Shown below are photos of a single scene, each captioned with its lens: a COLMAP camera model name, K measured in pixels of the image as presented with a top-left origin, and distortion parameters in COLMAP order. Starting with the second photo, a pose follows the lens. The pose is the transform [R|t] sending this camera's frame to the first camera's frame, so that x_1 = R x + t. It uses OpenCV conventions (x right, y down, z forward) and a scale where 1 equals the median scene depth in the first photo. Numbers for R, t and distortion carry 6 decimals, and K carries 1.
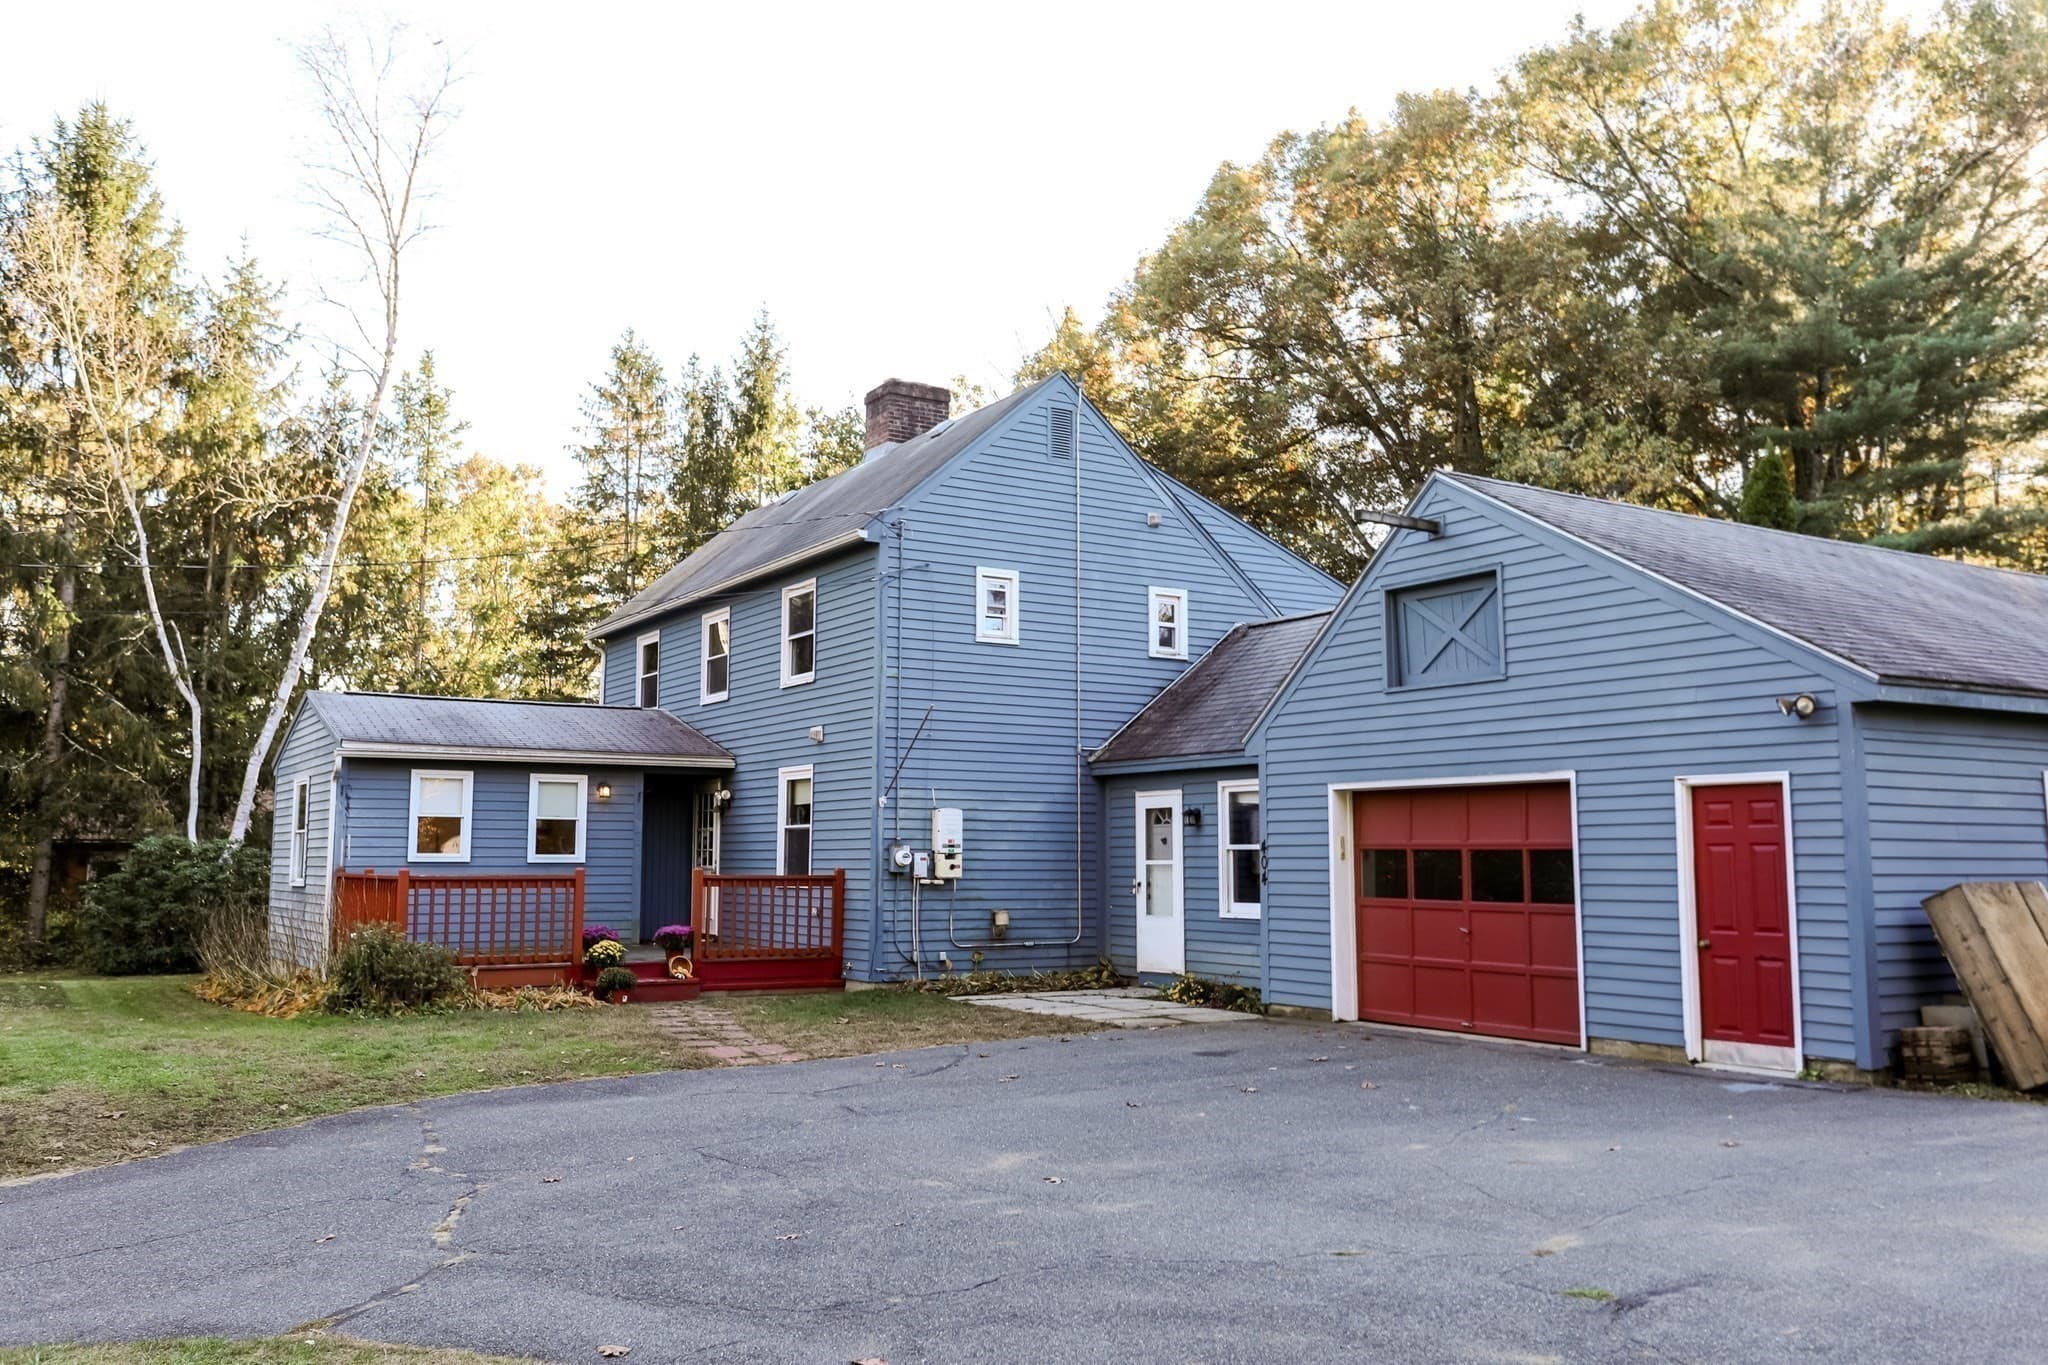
lens RADIAL K [[1716.8, 0, 1022.9], [0, 1716.8, 672.2], [0, 0, 1]] dist [0.001439, 0.012934]
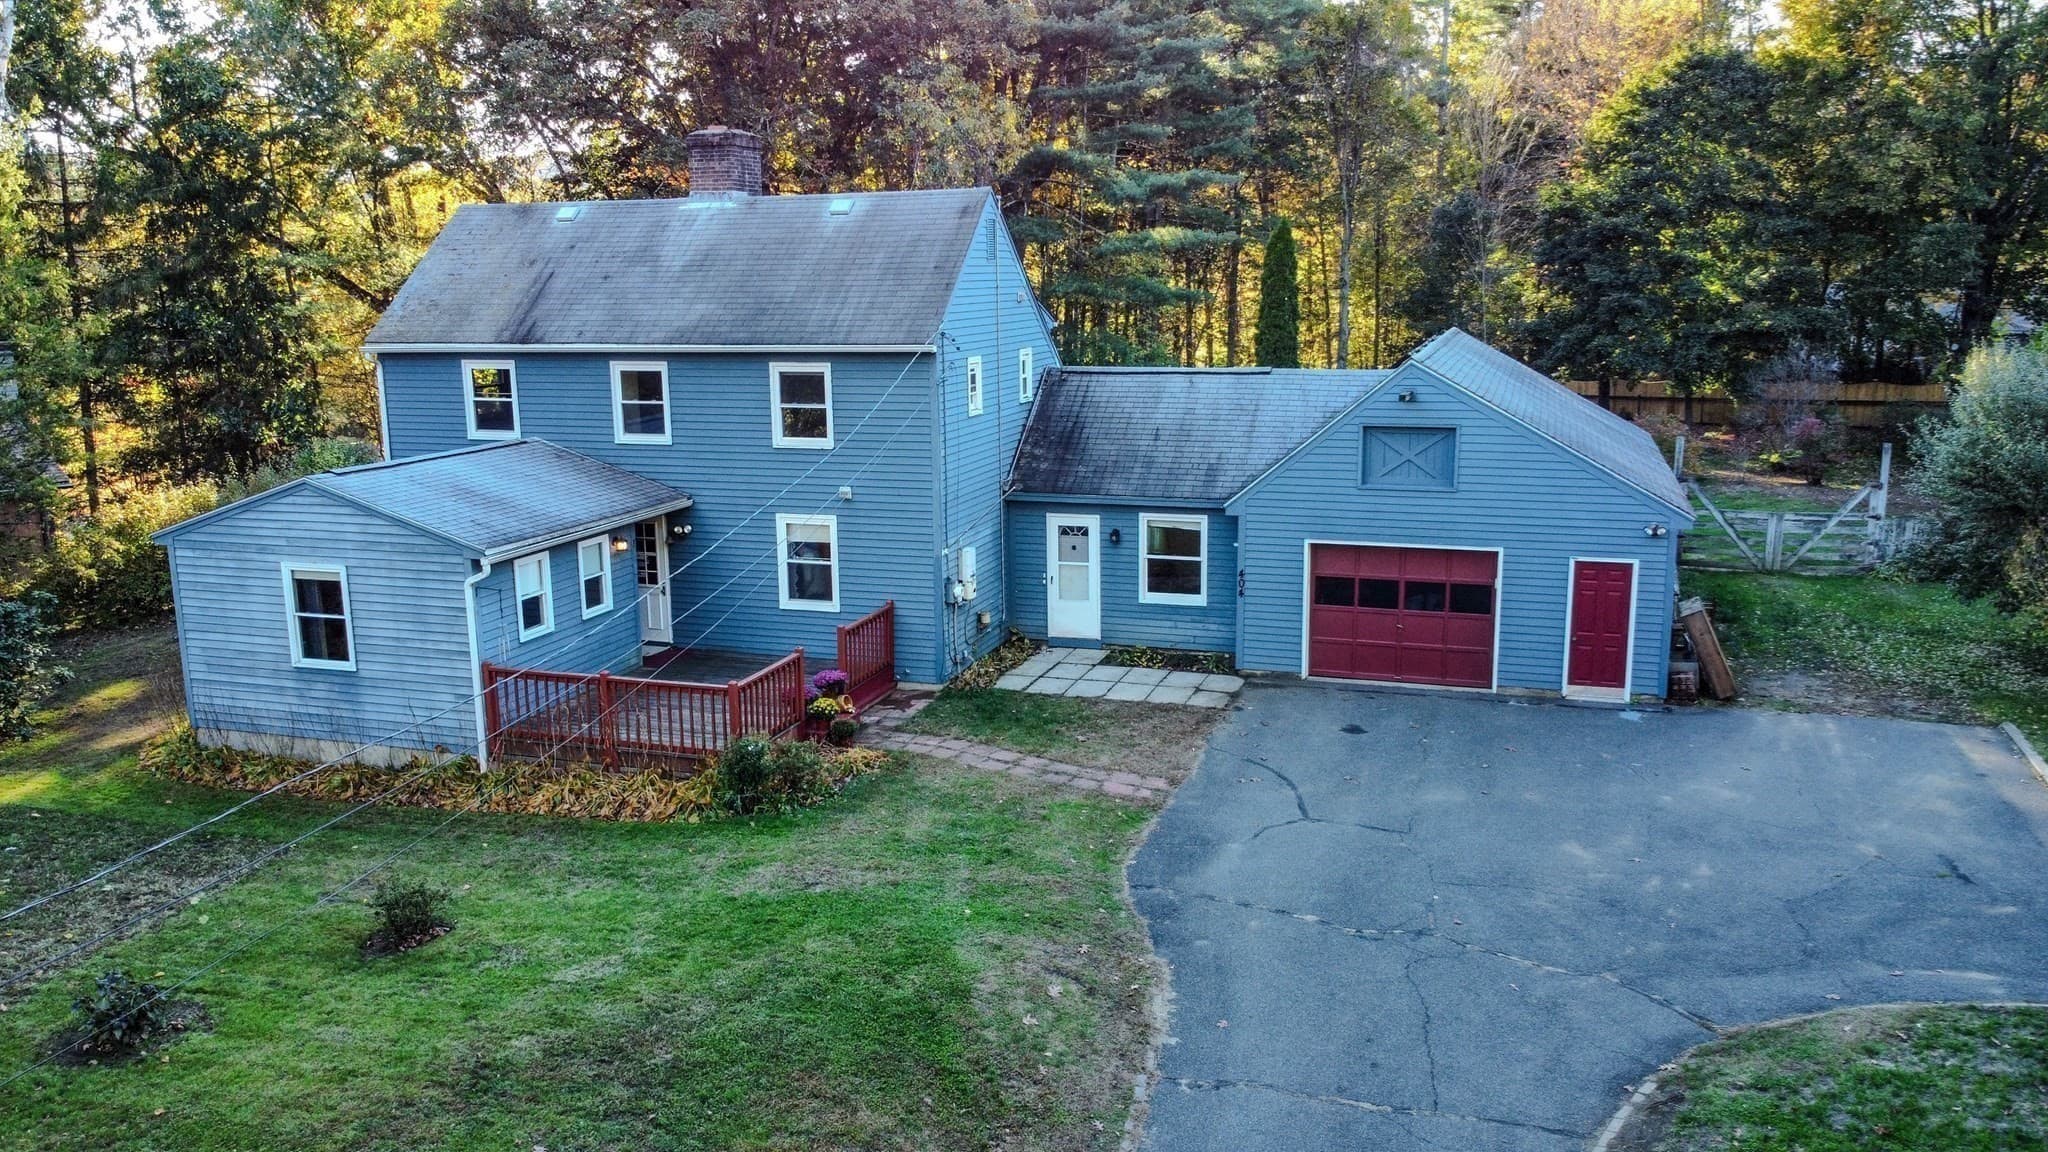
lens RADIAL K [[1592.4, 0, 1026.3], [0, 1592.4, 570.2], [0, 0, 1]] dist [0.043737, -0.061459]
pose [[0.760826, -0.136809, 0.634371, -0.763841], [-0.060179, 0.958441, 0.278873, -0.242195], [-0.646159, -0.250349, 0.720974, 0.065539]]
